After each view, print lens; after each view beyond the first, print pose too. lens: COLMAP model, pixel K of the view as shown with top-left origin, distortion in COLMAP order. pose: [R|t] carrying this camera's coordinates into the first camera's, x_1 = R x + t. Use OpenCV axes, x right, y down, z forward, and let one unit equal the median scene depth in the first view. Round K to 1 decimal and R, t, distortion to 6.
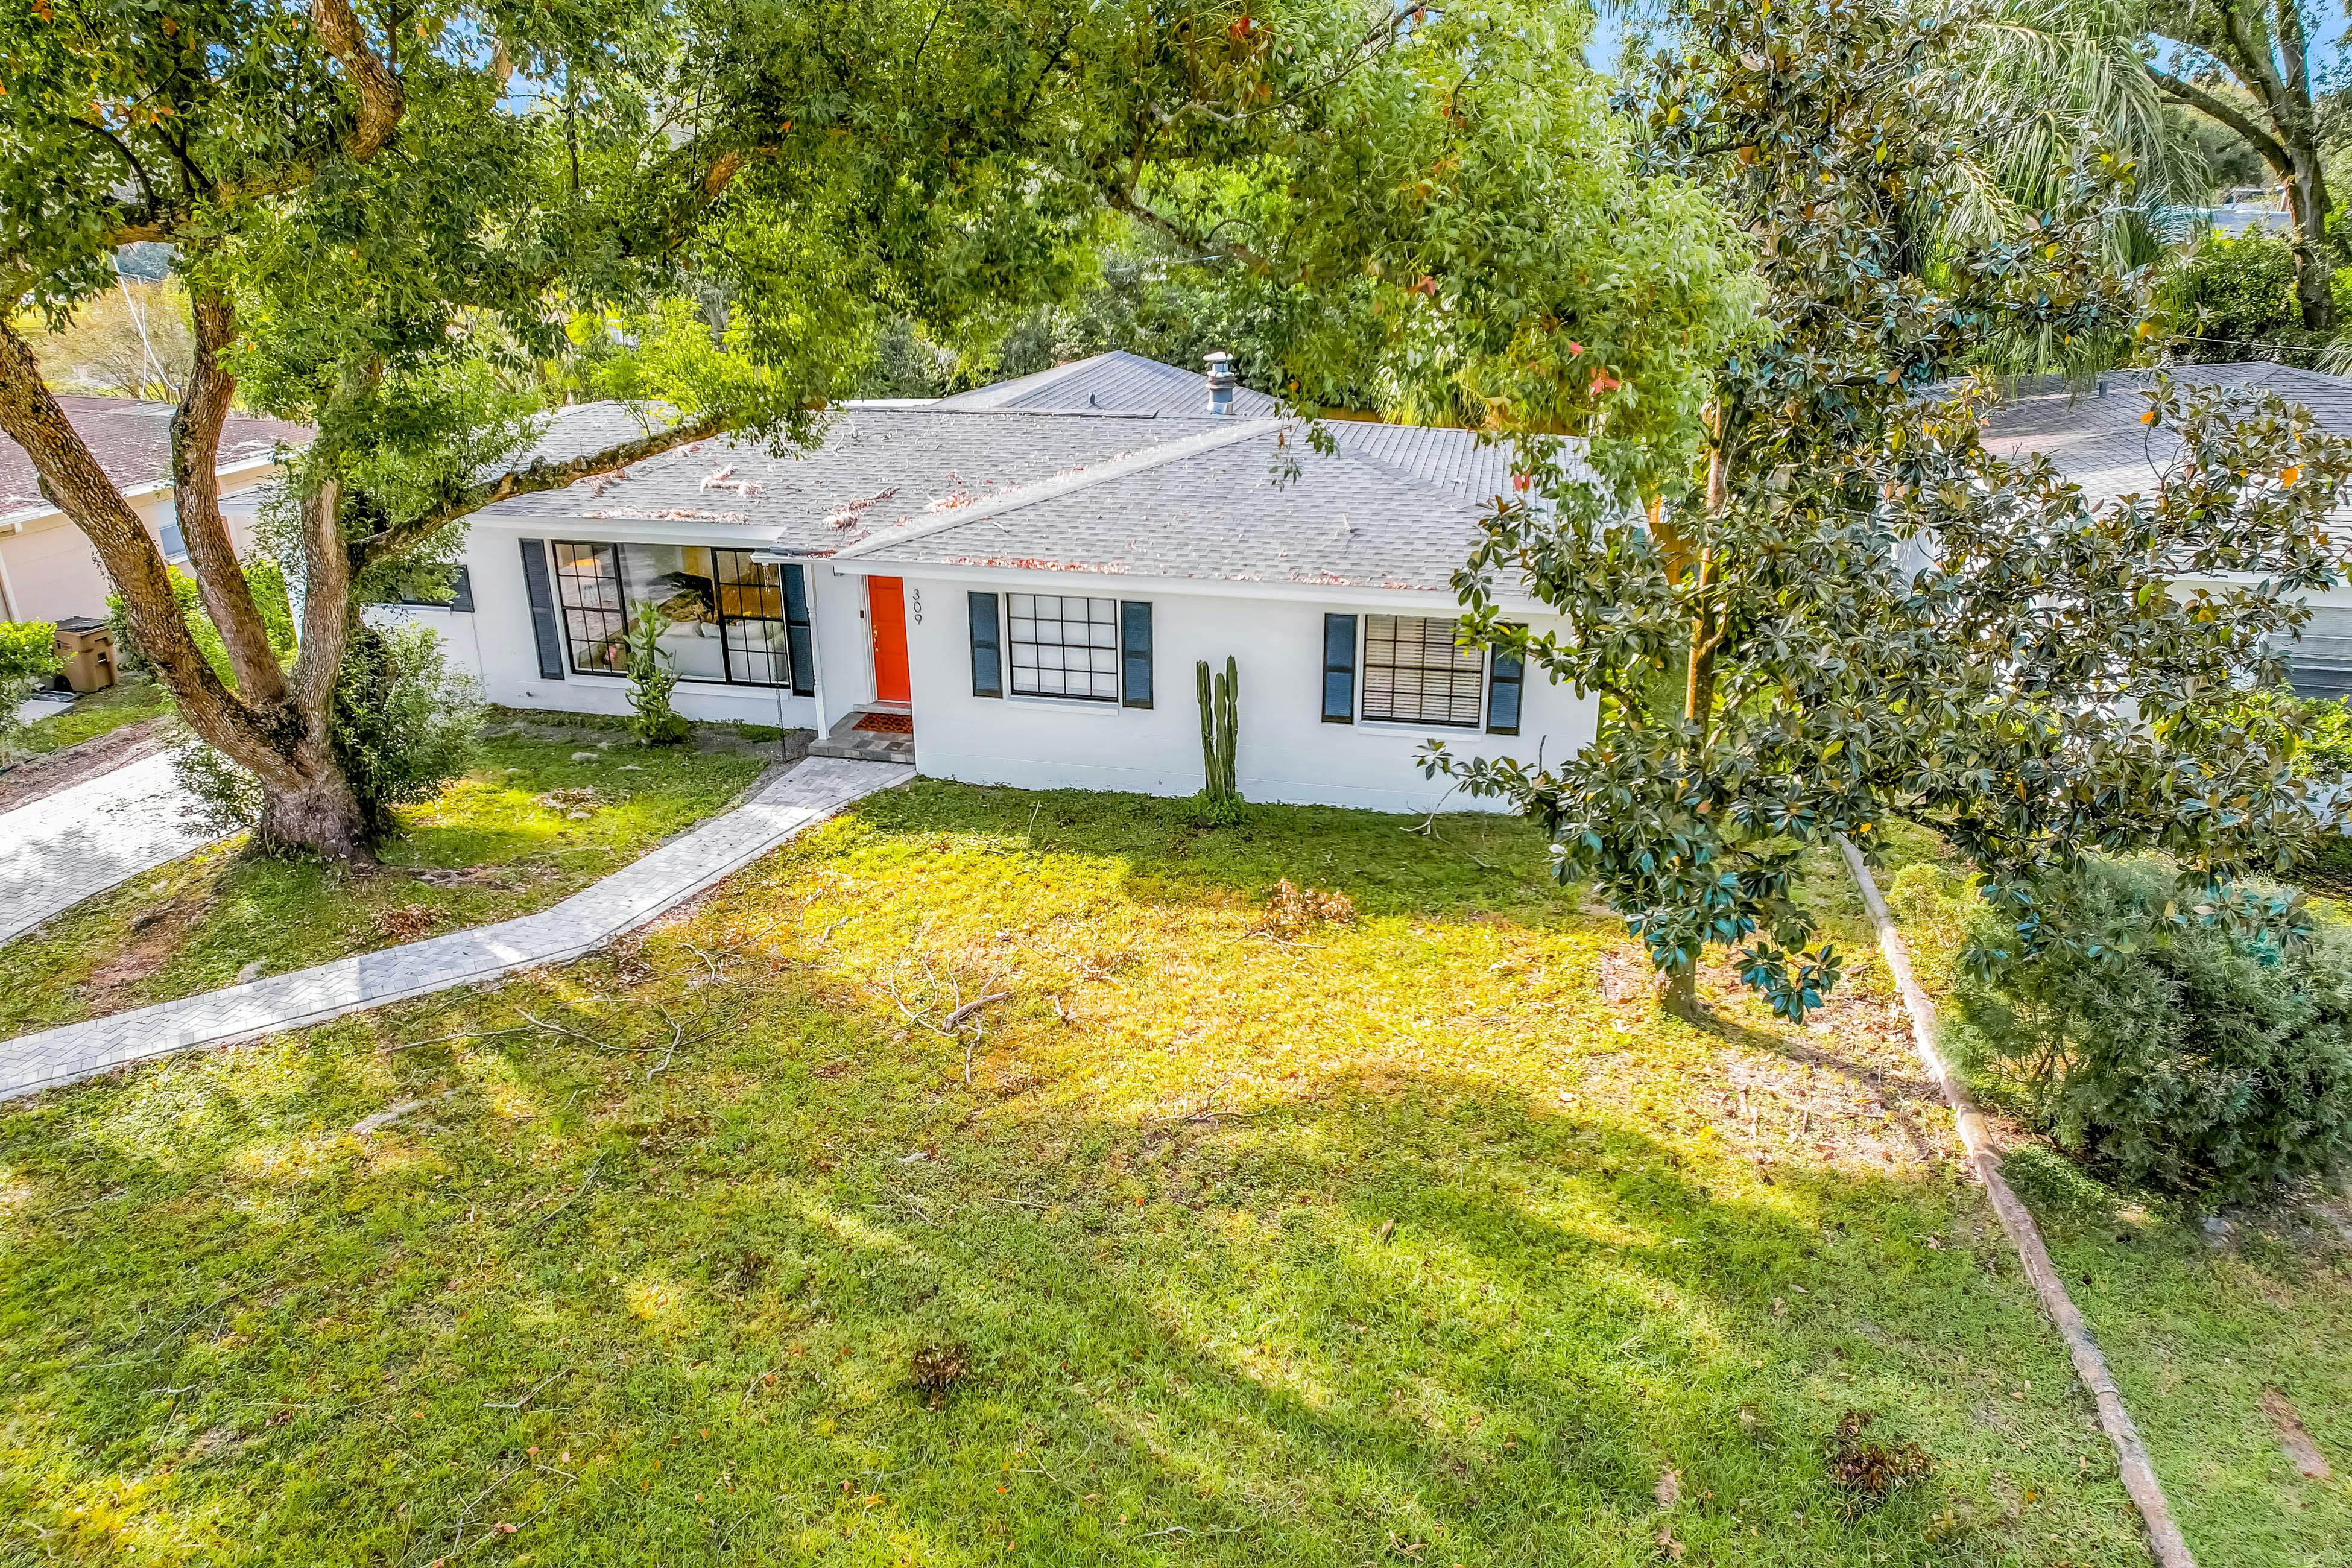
lens RADIAL K [[1492.6, 0, 1175.0], [0, 1492.6, 755.8], [0, 0, 1]] dist [-0.065062, 0.003622]
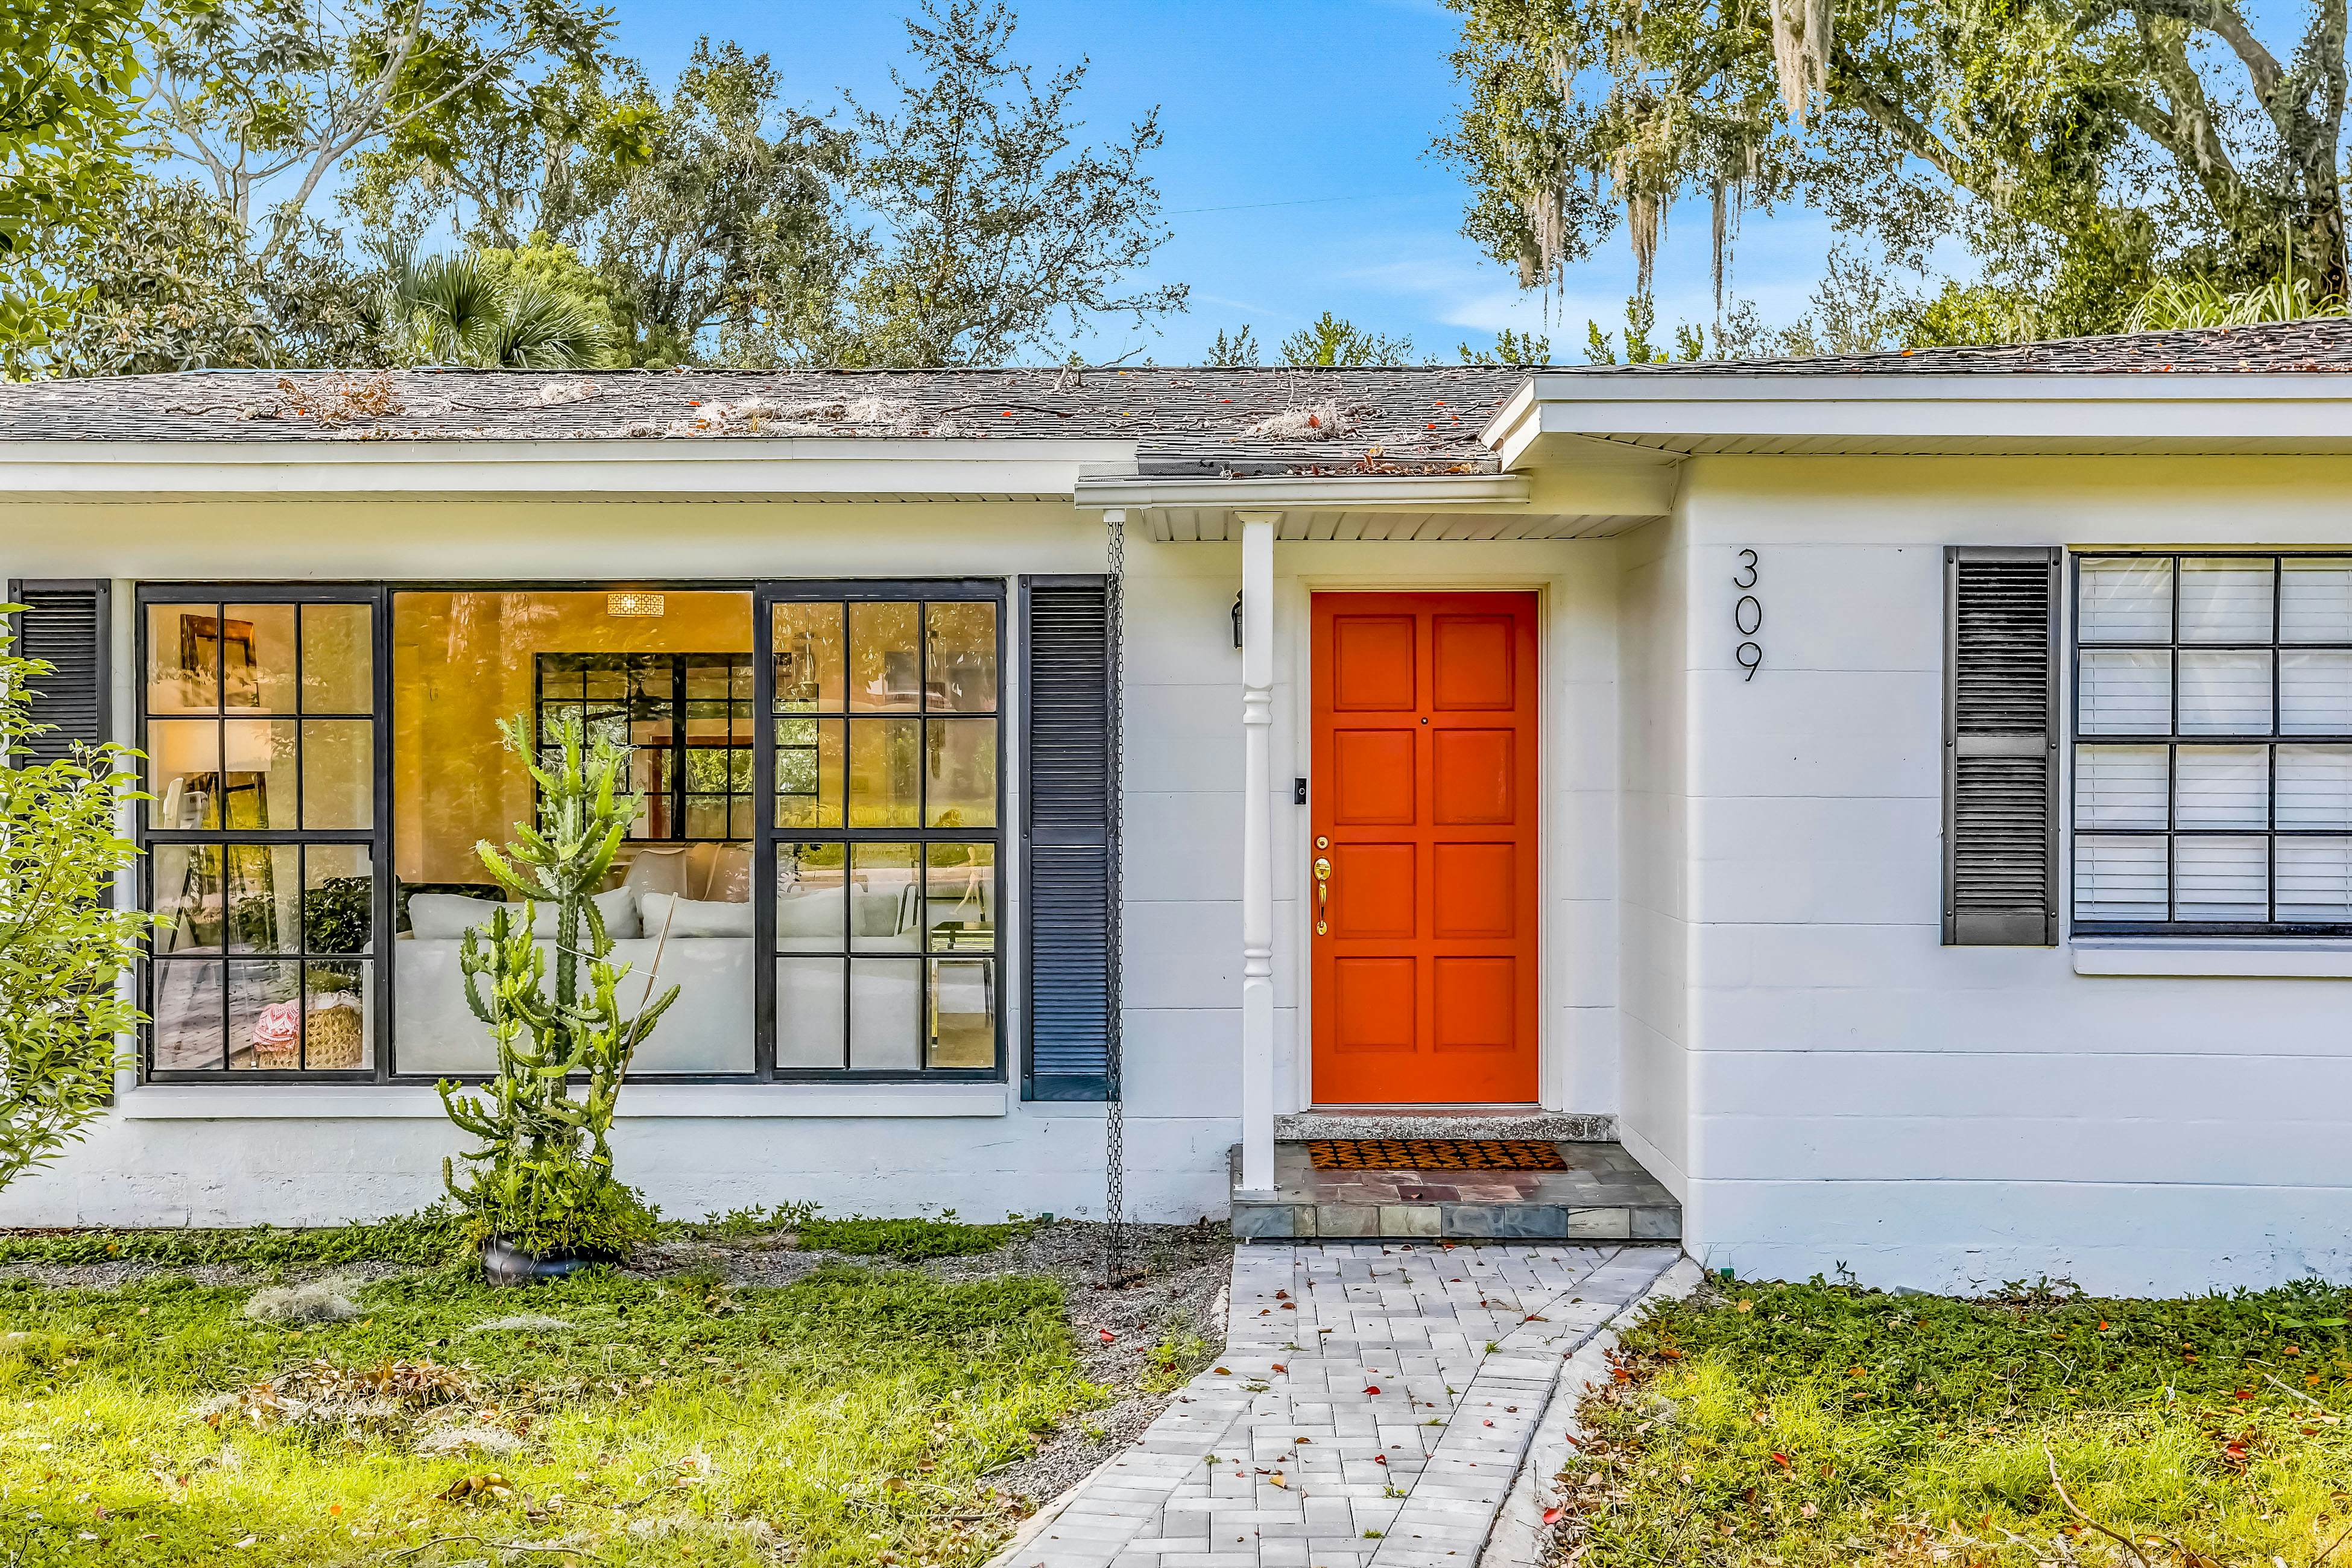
lens RADIAL K [[2178.1, 0, 1176.0], [0, 2178.1, 784.0], [0, 0, 1]] dist [-0.066857, 0.002024]
pose [[0.972442, 0.010530, 0.232907, -0.411056], [0.080169, 0.922961, -0.376453, 0.077043], [-0.218928, 0.384751, 0.896681, 0.762449]]
